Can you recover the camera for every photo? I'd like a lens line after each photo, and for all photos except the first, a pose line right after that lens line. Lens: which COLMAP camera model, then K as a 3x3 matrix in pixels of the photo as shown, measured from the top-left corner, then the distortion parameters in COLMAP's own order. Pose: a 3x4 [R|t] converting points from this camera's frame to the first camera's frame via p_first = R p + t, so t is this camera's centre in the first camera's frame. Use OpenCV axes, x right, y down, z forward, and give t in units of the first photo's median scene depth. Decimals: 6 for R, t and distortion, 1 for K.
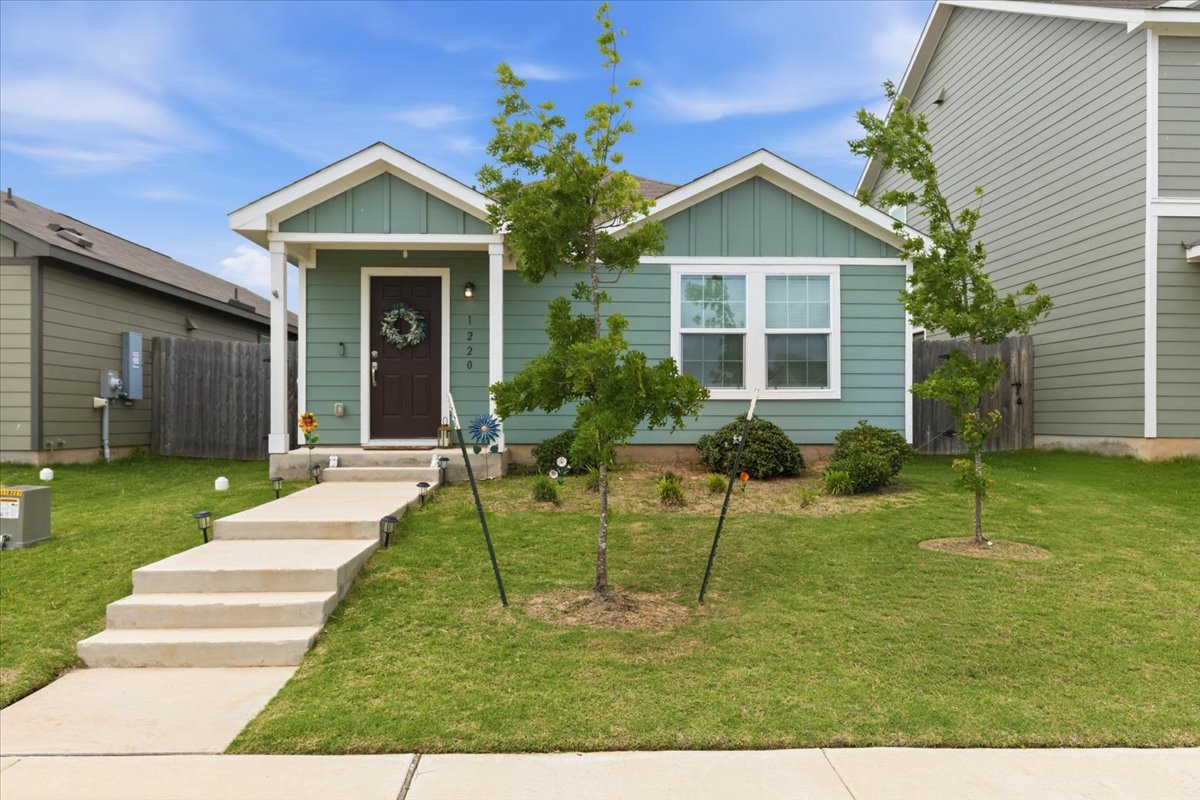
lens RADIAL K [[900.5, 0, 604.0], [0, 900.5, 432.9], [0, 0, 1]] dist [-0.022695, 0.008831]
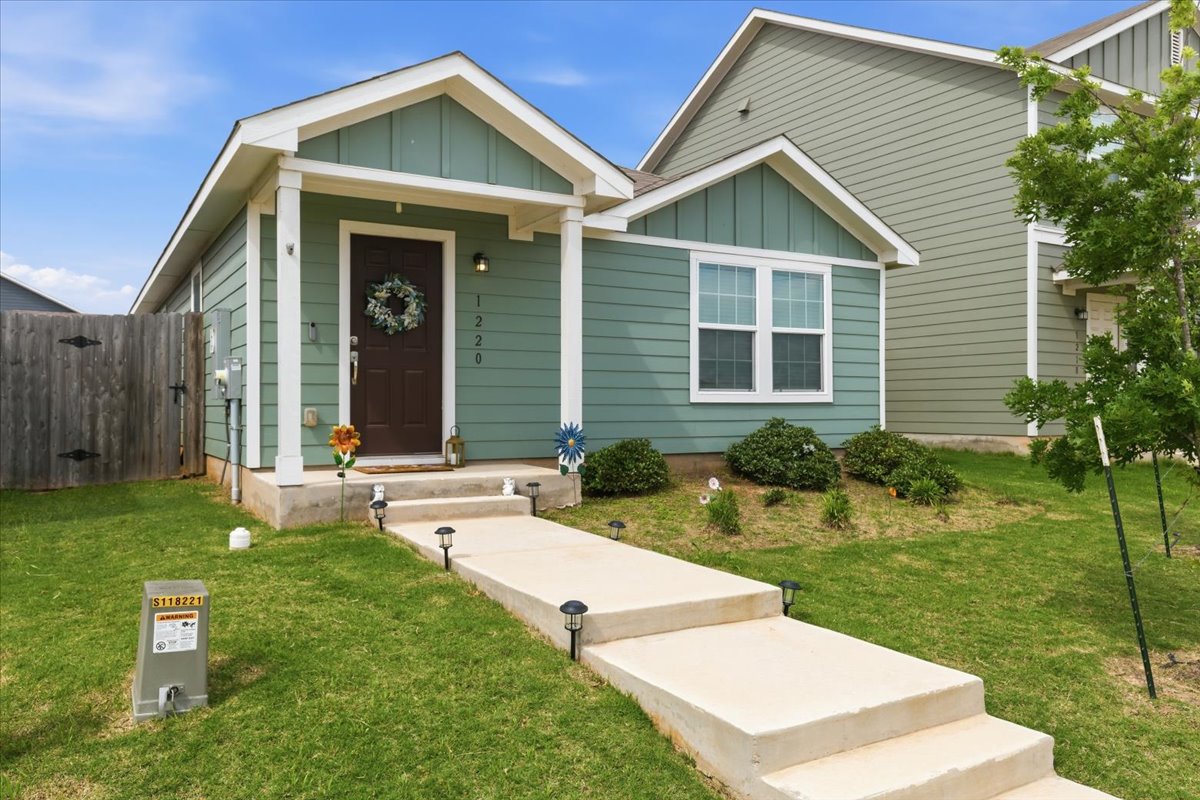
lens RADIAL K [[900.5, 0, 601.2], [0, 900.5, 410.3], [0, 0, 1]] dist [-0.022695, 0.008831]
pose [[0.882818, -0.003367, 0.469703, -0.418112], [0.010195, 0.999876, -0.011994, -0.020233], [-0.469605, 0.015377, 0.882743, 0.262842]]
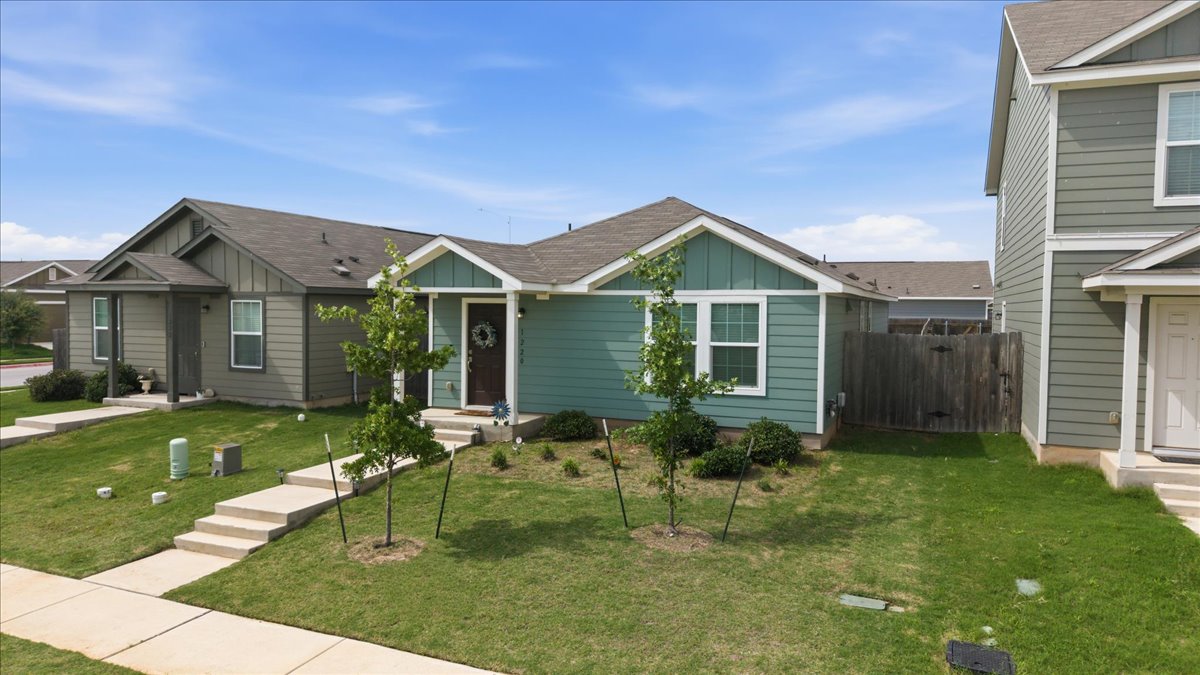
lens RADIAL K [[795.8, 0, 602.9], [0, 795.8, 333.1], [0, 0, 1]] dist [0.015913, -0.004801]
pose [[0.904094, 0.024623, -0.426624, 0.552113], [-0.017178, 0.999626, 0.021291, -0.153511], [0.426989, -0.011920, 0.904178, -0.170018]]
